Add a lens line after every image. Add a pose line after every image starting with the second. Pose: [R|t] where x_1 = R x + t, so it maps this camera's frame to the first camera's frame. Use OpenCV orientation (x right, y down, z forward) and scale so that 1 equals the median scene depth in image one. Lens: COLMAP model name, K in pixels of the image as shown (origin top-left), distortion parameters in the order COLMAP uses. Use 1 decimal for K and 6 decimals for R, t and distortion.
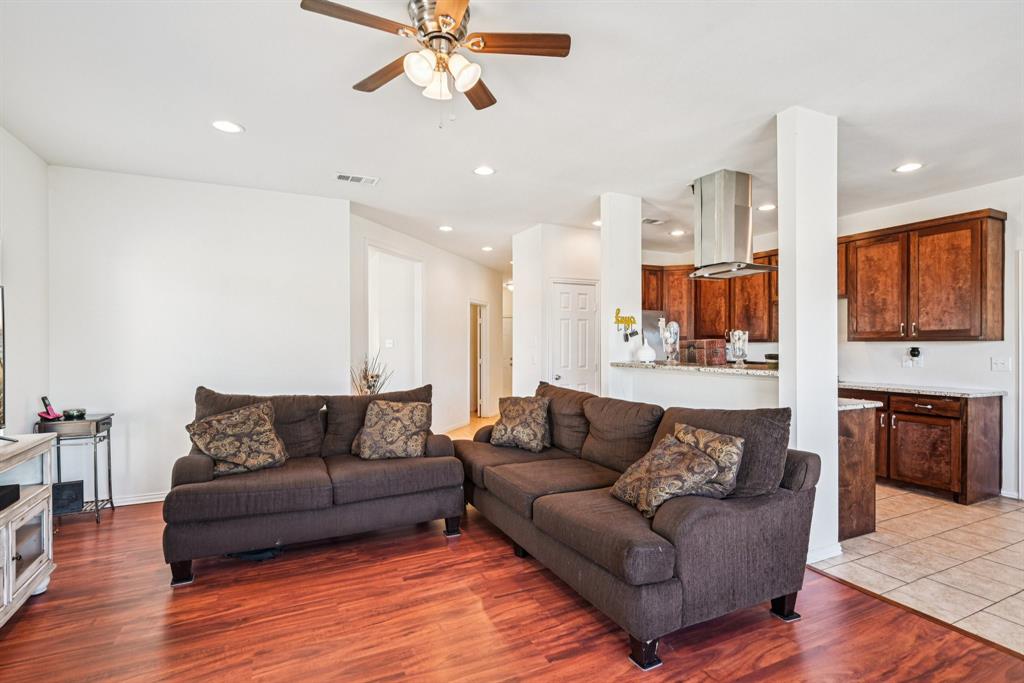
lens RADIAL K [[500.7, 0, 509.5], [0, 500.7, 347.7], [0, 0, 1]] dist [0.004975, 0.000722]
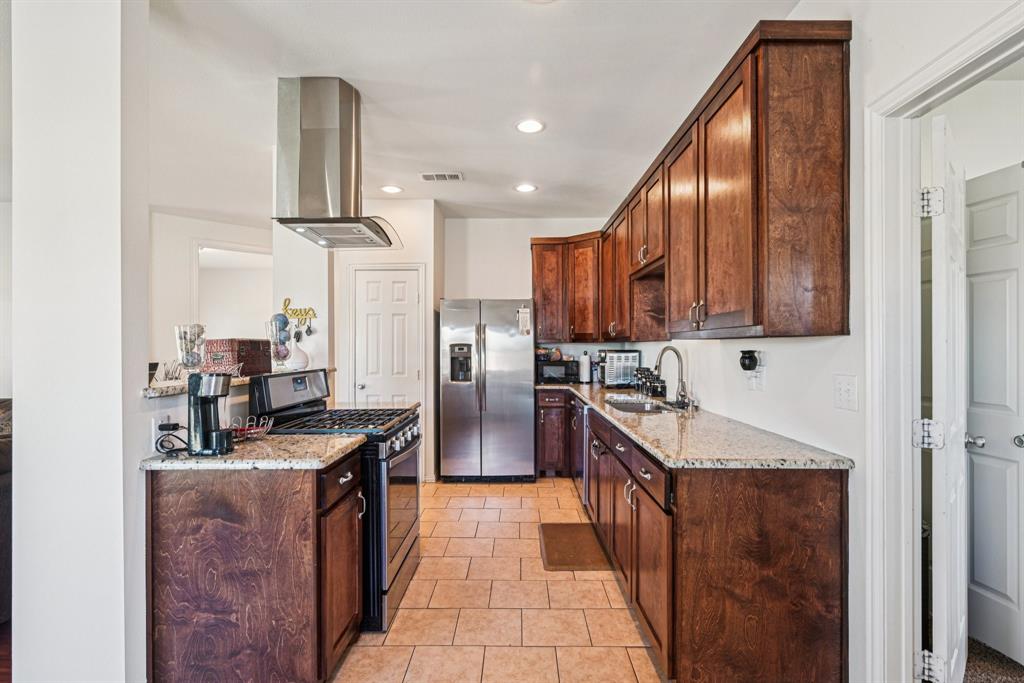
lens RADIAL K [[500.7, 0, 510.7], [0, 500.7, 344.6], [0, 0, 1]] dist [0.004975, 0.000722]
pose [[0.894134, -0.002240, -0.447793, 0.931128], [-0.000497, 0.999982, -0.005994, -0.004153], [0.447799, 0.005582, 0.894117, 0.519114]]
